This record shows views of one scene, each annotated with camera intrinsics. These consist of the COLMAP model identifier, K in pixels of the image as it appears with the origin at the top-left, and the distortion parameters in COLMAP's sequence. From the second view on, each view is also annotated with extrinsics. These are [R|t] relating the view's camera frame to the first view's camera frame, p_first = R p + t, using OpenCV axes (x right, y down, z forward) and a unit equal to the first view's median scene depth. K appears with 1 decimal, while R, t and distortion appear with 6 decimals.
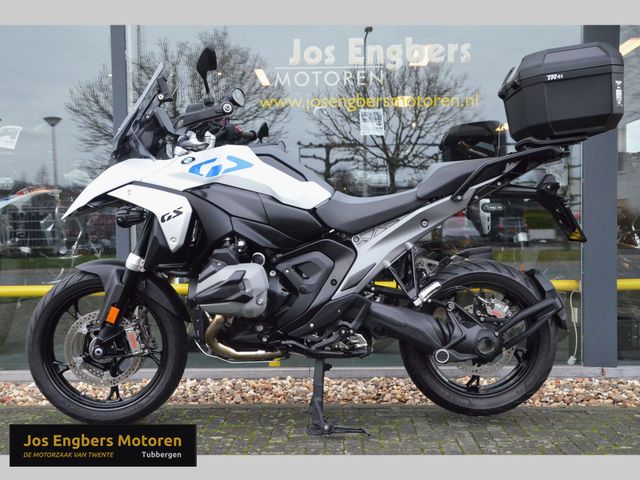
lens RADIAL K [[738.2, 0, 319.8], [0, 738.2, 241.7], [0, 0, 1]] dist [0.003563, 0.000000]
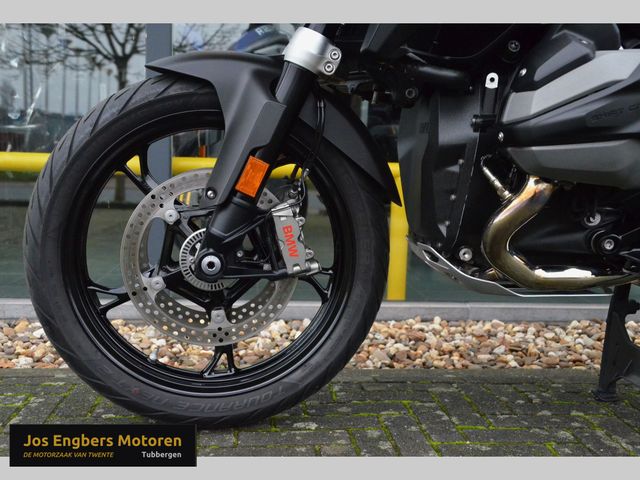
lens RADIAL K [[738.2, 0, 311.0], [0, 738.2, 249.3], [0, 0, 1]] dist [0.003563, 0.000000]
pose [[0.991390, 0.027161, 0.128098, -0.301751], [-0.040453, 0.993927, 0.102337, 0.096347], [-0.124540, -0.106638, 0.986467, 0.585514]]
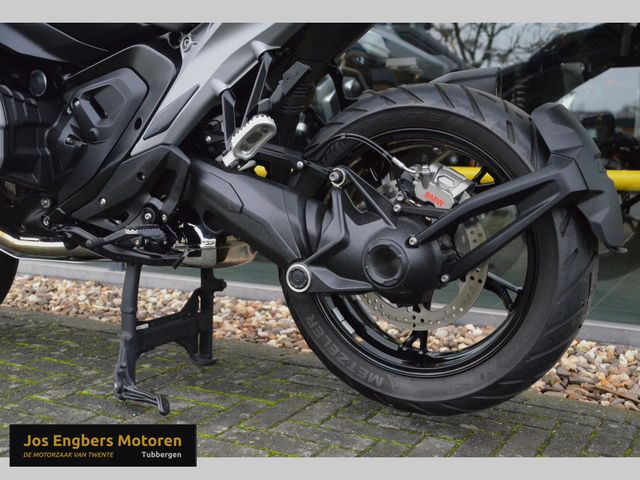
lens RADIAL K [[738.2, 0, 318.1], [0, 738.2, 241.1], [0, 0, 1]] dist [0.003563, 0.000000]
pose [[0.890148, 0.074667, -0.449513, 0.378659], [-0.027649, 0.993516, 0.110278, 0.076061], [0.454833, -0.085735, 0.886440, 0.571251]]
